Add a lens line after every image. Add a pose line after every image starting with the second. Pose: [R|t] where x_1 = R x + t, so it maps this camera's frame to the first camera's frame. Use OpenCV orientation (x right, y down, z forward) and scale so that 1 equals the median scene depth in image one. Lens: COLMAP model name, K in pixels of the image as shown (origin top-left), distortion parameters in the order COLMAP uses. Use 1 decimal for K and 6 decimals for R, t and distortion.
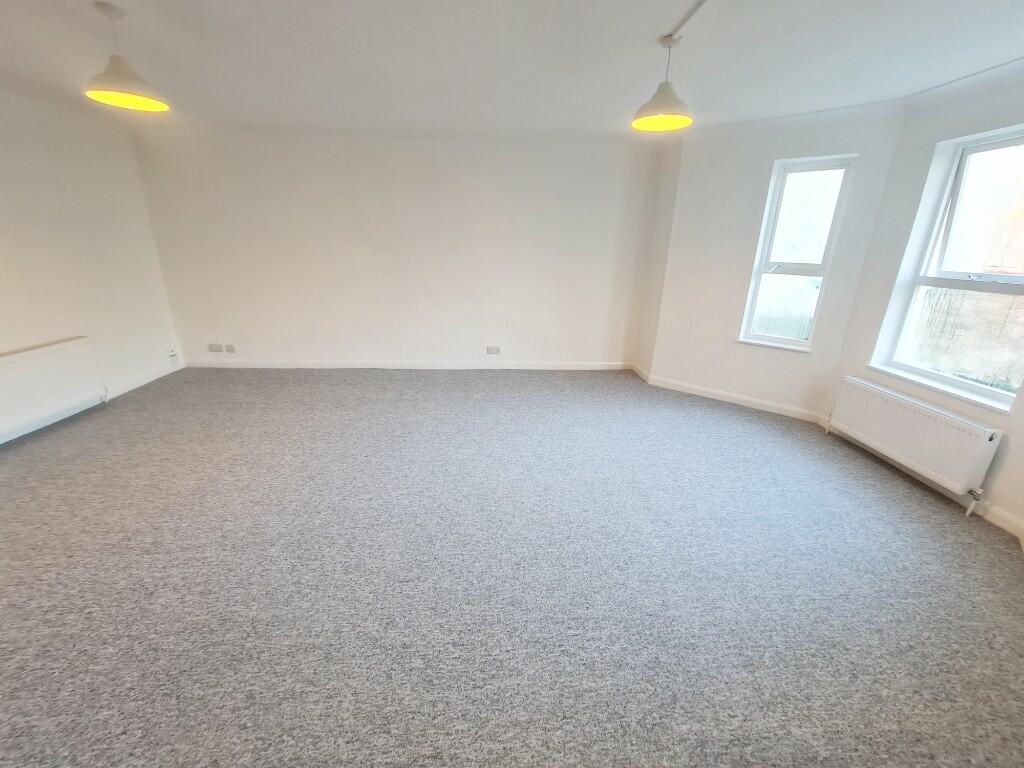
lens RADIAL K [[427.4, 0, 509.4], [0, 427.4, 384.8], [0, 0, 1]] dist [-0.001967, -0.000363]
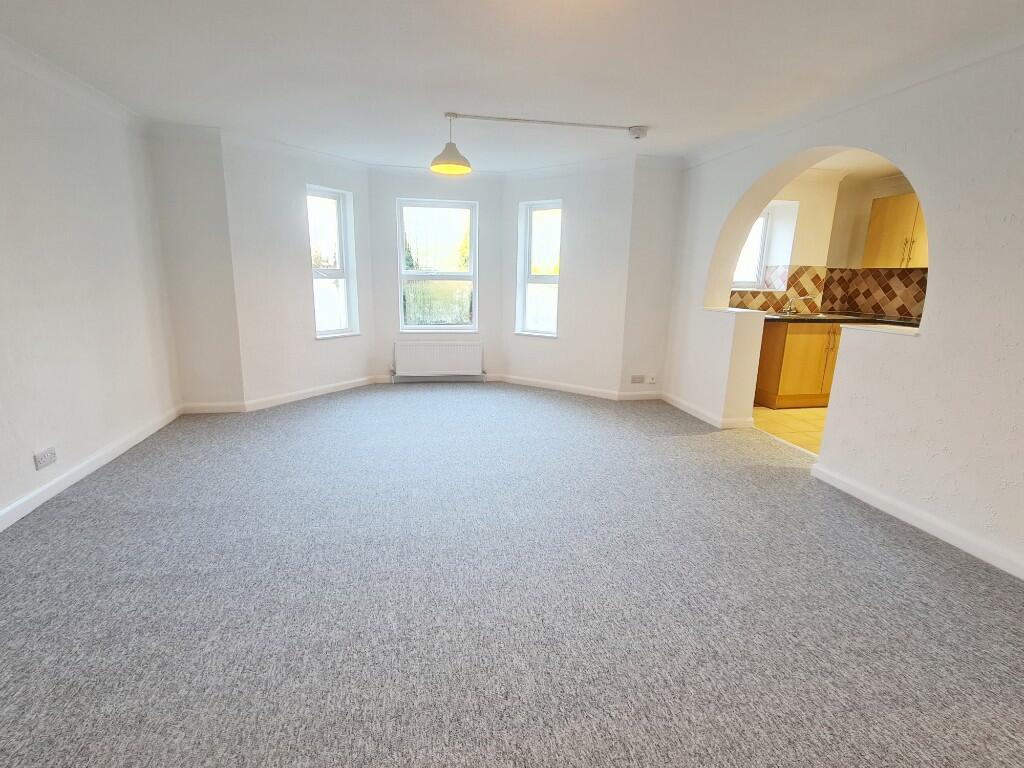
lens RADIAL K [[488.9, 0, 503.6], [0, 488.9, 384.7], [0, 0, 1]] dist [-0.001684, 0.000150]
pose [[-0.142908, -0.239837, 0.960237, -0.887392], [0.294025, 0.916108, 0.272573, -0.221991], [-0.945054, 0.321287, -0.060401, 0.740857]]
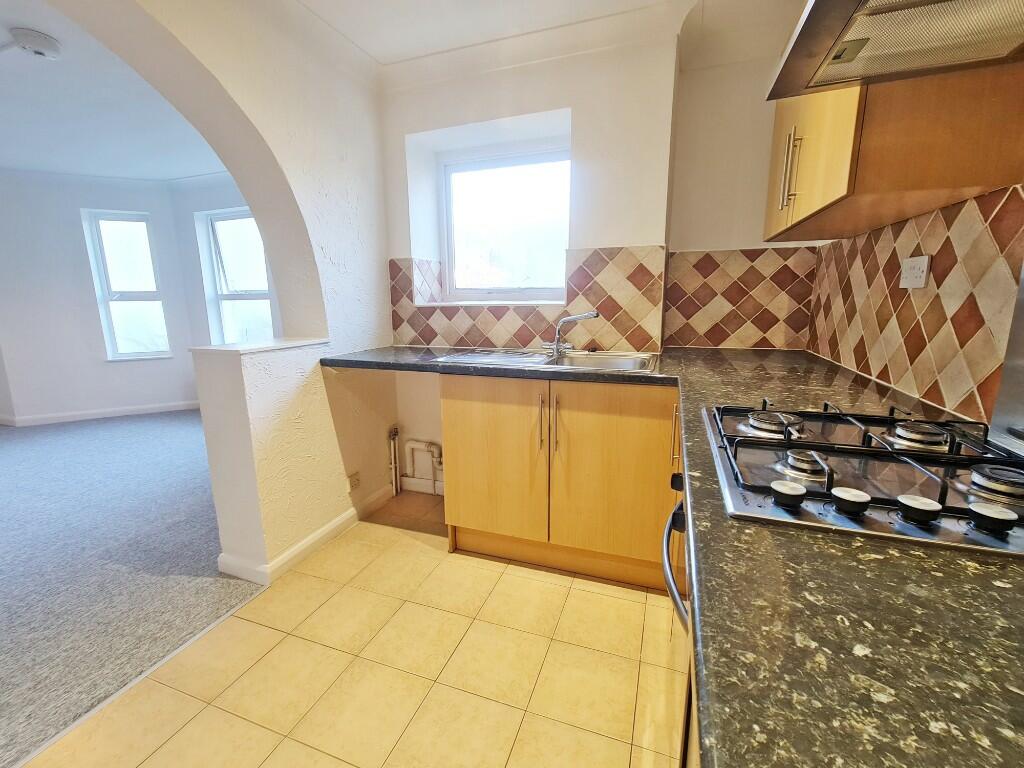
lens RADIAL K [[449.1, 0, 508.5], [0, 449.1, 385.7], [0, 0, 1]] dist [-0.000136, -0.000121]
pose [[0.396890, -0.206407, 0.894357, -0.132177], [0.312230, 0.946639, 0.079915, 0.219905], [-0.863128, 0.247528, 0.440159, -0.469994]]
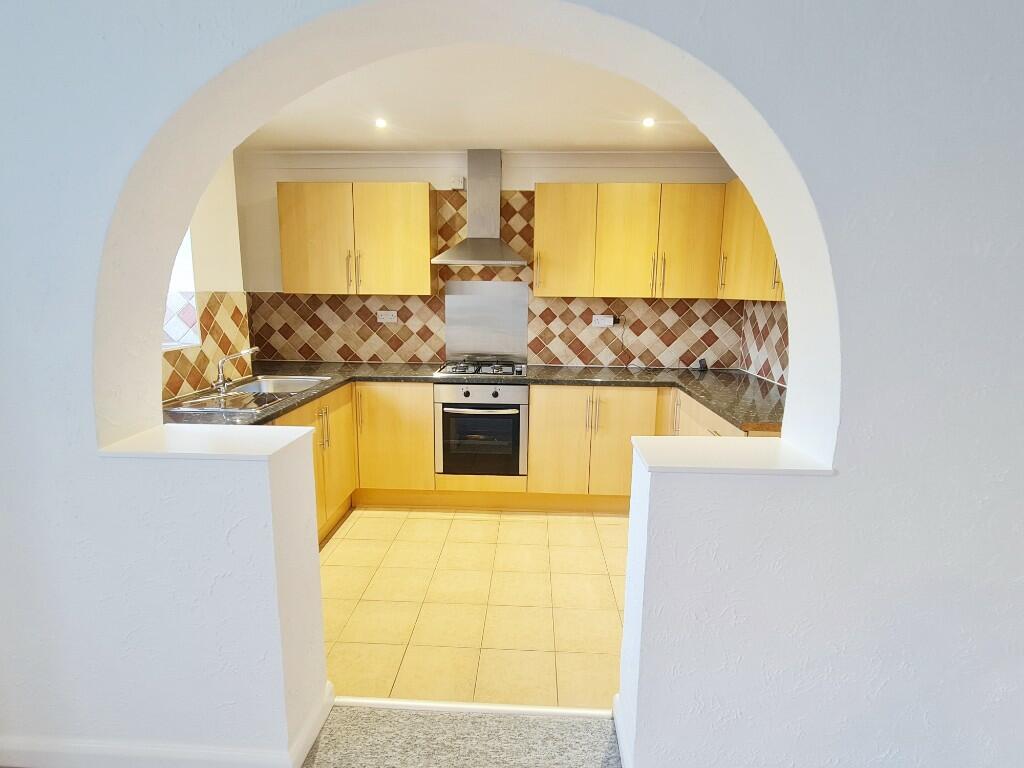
lens RADIAL K [[527.8, 0, 512.0], [0, 527.8, 384.0], [0, 0, 1]] dist [-0.001072, 0.000004]
pose [[-0.994908, -0.049441, 0.087831, -0.017981], [-0.001245, 0.877384, 0.479787, -0.145817], [-0.100783, 0.477234, -0.872978, 0.399314]]
